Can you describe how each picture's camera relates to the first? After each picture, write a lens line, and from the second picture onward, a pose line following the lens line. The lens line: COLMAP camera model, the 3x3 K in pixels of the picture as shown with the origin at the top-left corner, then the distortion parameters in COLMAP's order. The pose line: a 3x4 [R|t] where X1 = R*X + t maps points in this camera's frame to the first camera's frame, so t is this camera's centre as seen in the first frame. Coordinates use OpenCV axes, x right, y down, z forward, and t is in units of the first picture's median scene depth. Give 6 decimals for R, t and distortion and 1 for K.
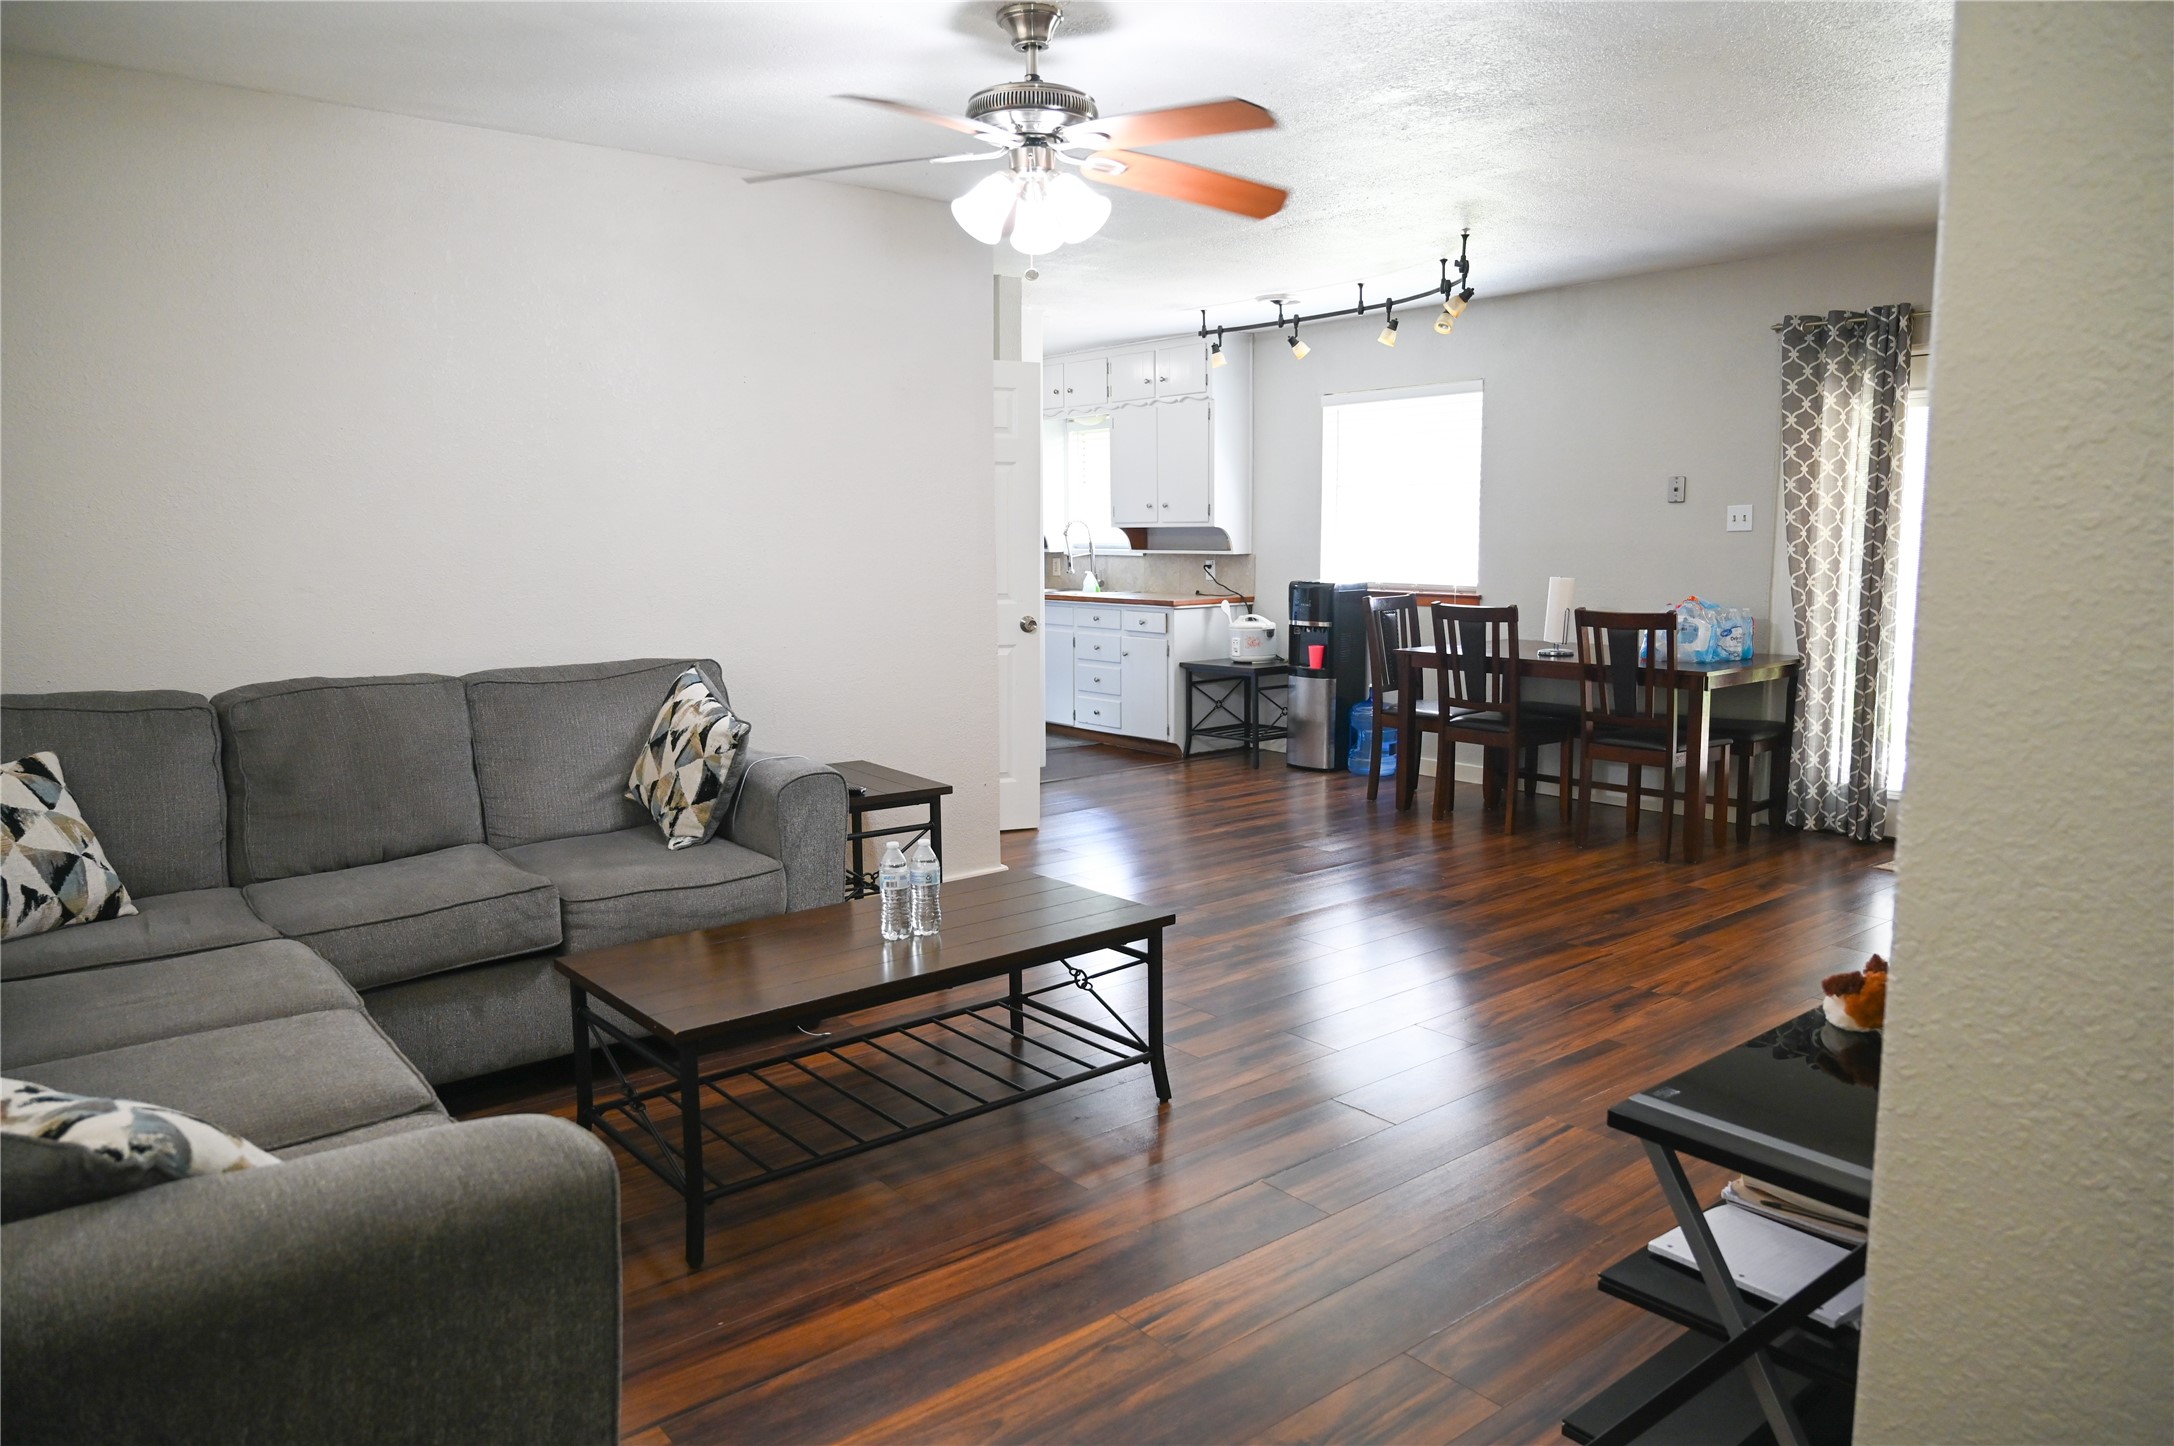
lens RADIAL K [[1446.2, 0, 1087.0], [0, 1446.2, 723.0], [0, 0, 1]] dist [-0.005566, 0.000518]
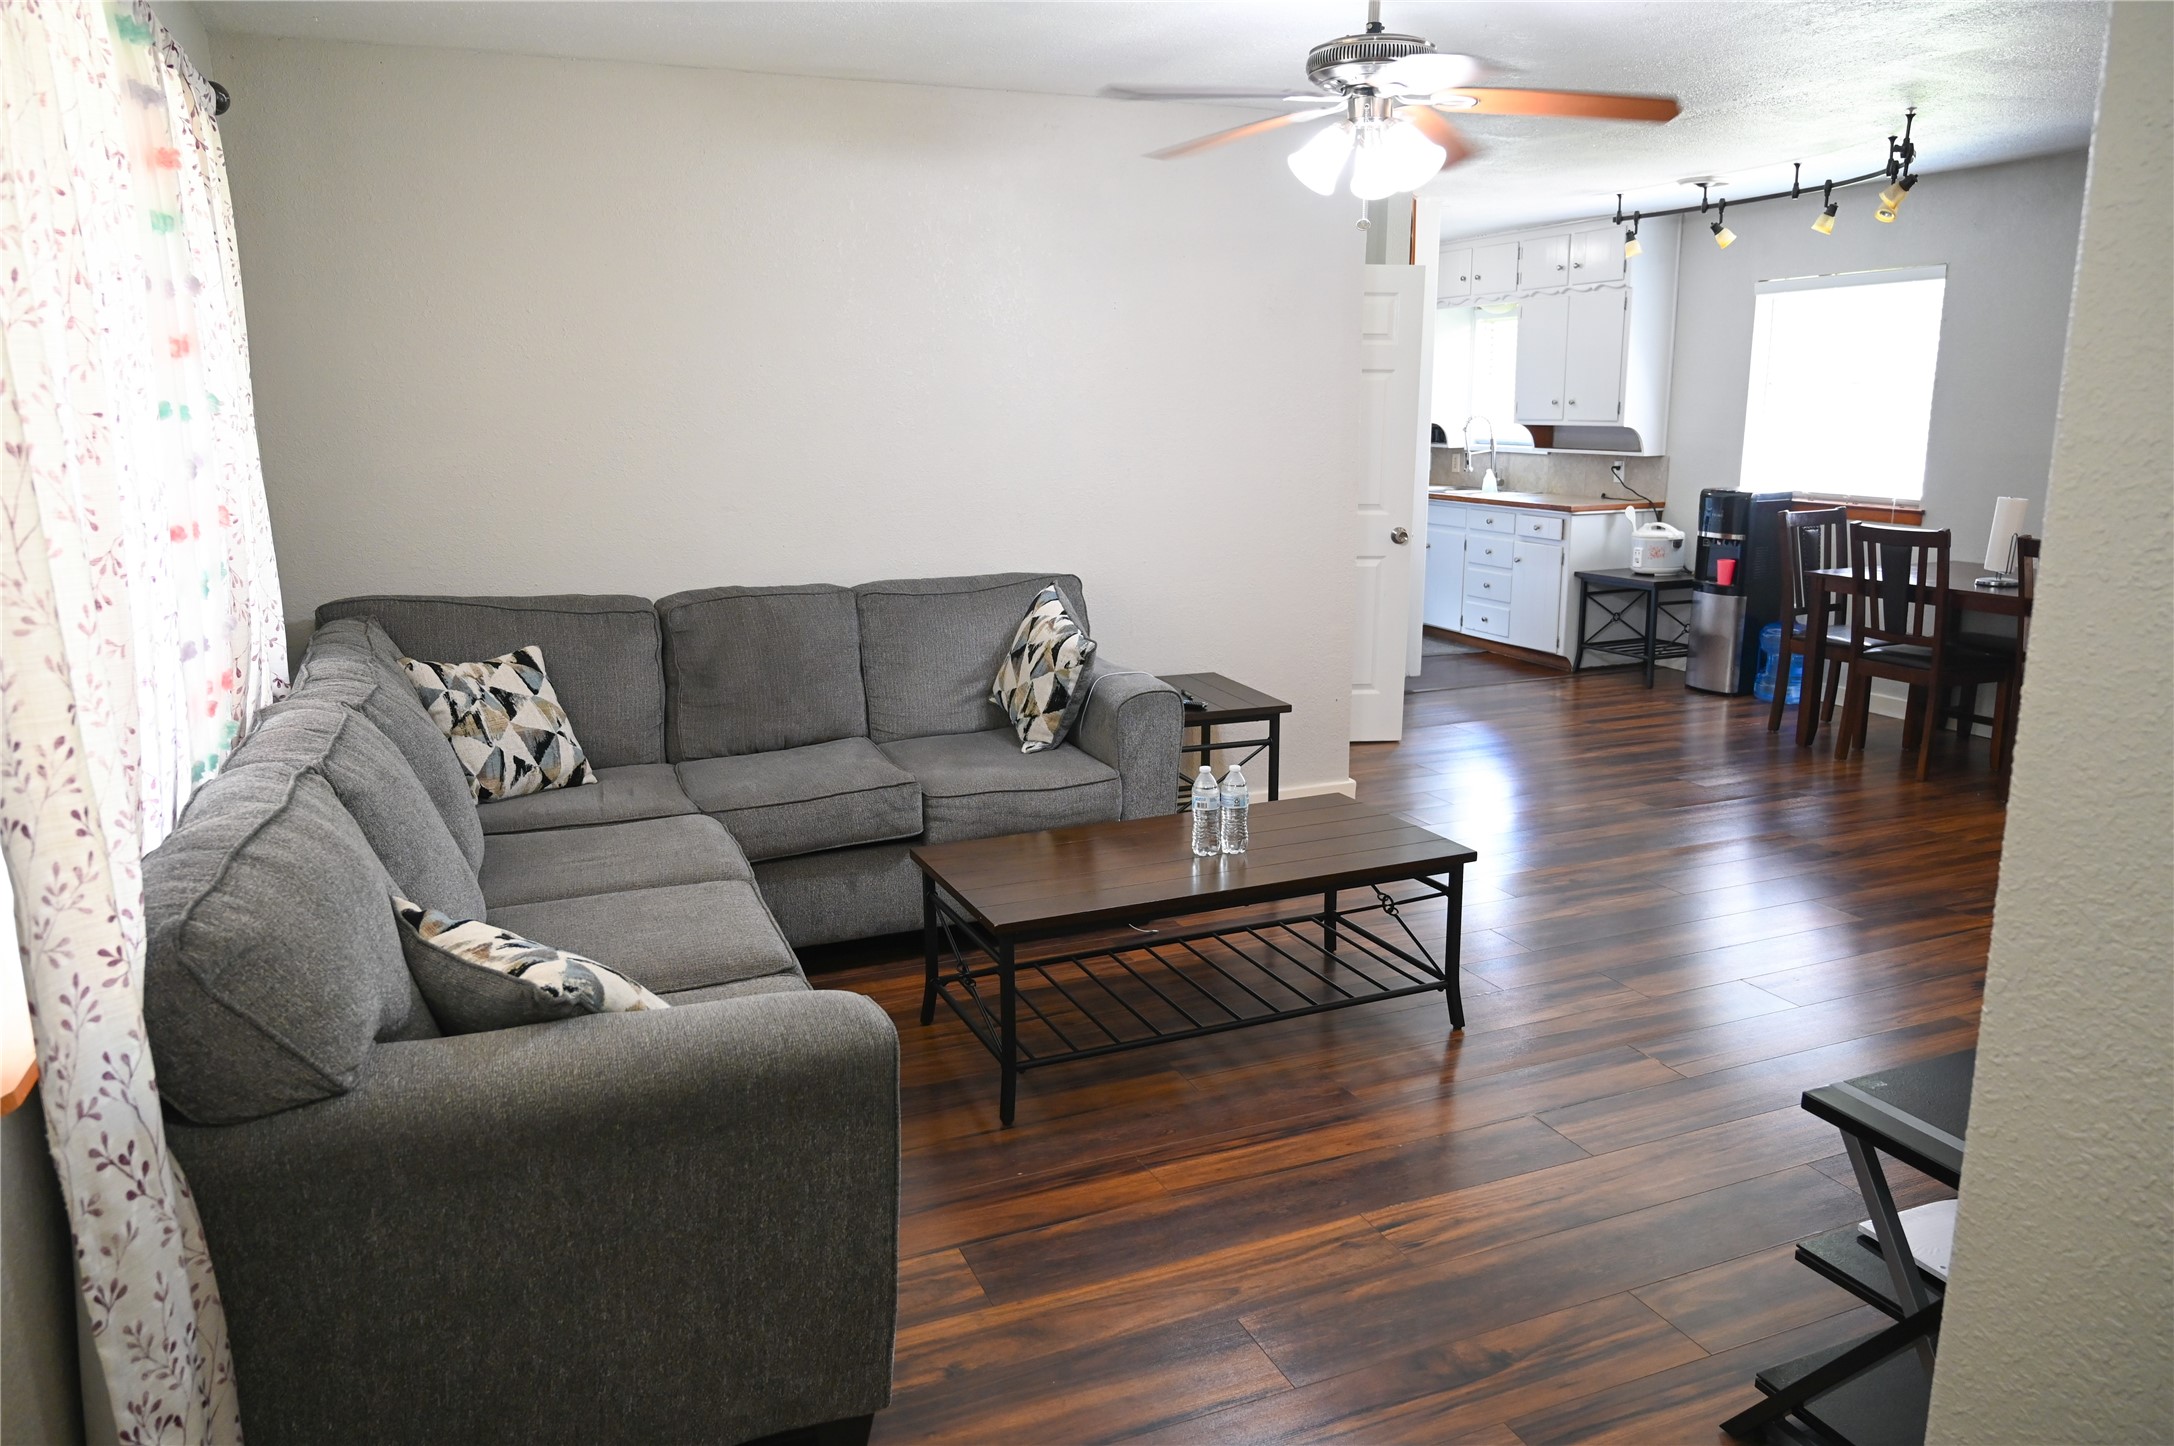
lens RADIAL K [[1497.6, 0, 1090.8], [0, 1497.6, 726.3], [0, 0, 1]] dist [-0.003201, 0.001168]
pose [[0.960406, 0.059655, -0.272141, 0.083476], [-0.036625, 0.995364, 0.088937, -0.042516], [0.276185, -0.075448, 0.958138, -0.092229]]
